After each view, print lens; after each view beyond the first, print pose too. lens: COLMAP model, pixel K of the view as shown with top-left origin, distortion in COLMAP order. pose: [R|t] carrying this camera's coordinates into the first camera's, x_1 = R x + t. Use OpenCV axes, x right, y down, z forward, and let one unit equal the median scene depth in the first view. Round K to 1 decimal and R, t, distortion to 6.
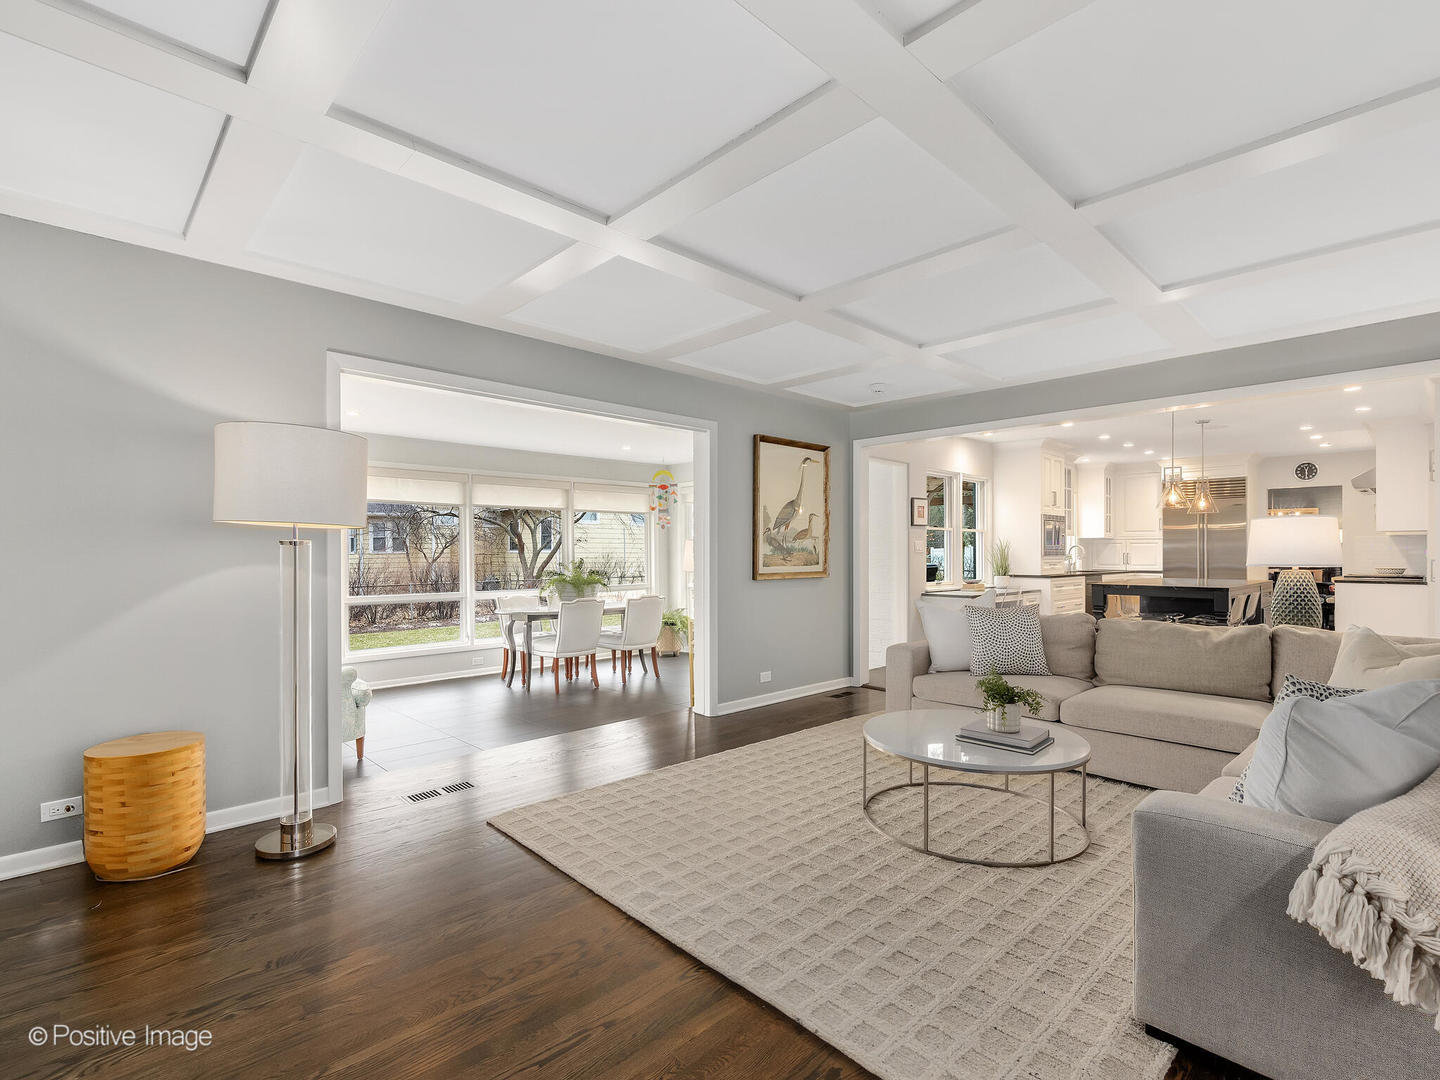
lens RADIAL K [[731.5, 0, 720.0], [0, 731.5, 540.0], [0, 0, 1]] dist [-0.001293, -0.000488]
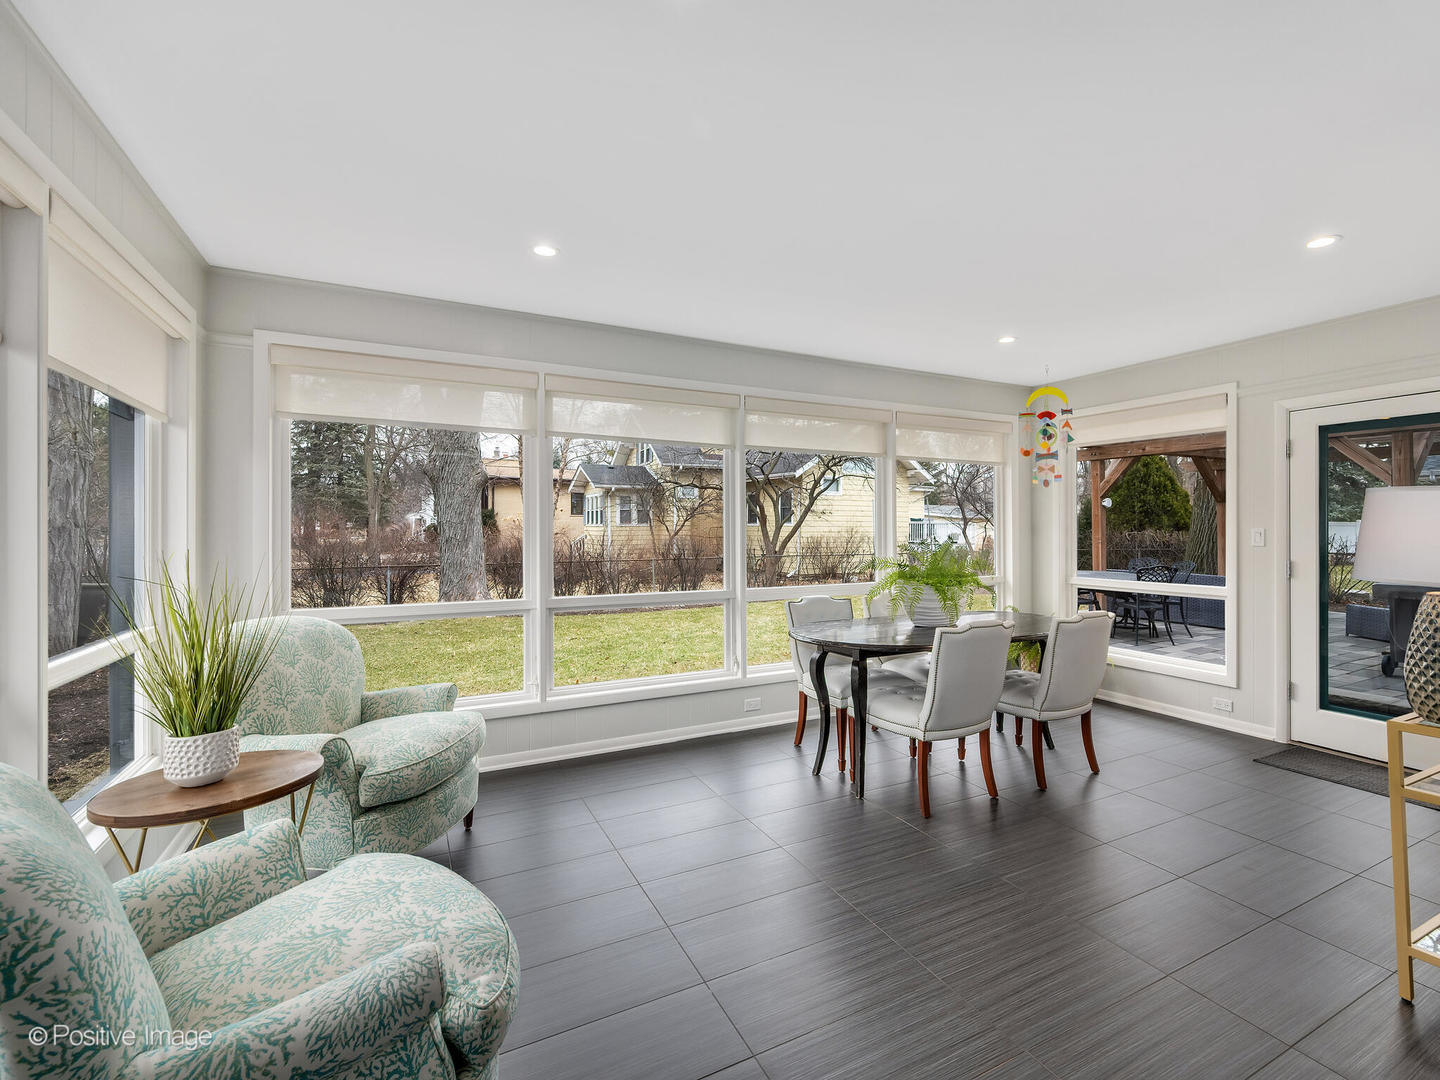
lens RADIAL K [[673.0, 0, 720.0], [0, 673.0, 540.0], [0, 0, 1]] dist [0.000846, 0.000190]
pose [[0.954139, 0.012604, -0.299097, -0.066923], [-0.001357, 0.999285, 0.037783, 0.002943], [0.299360, -0.035644, 0.953474, 0.162572]]
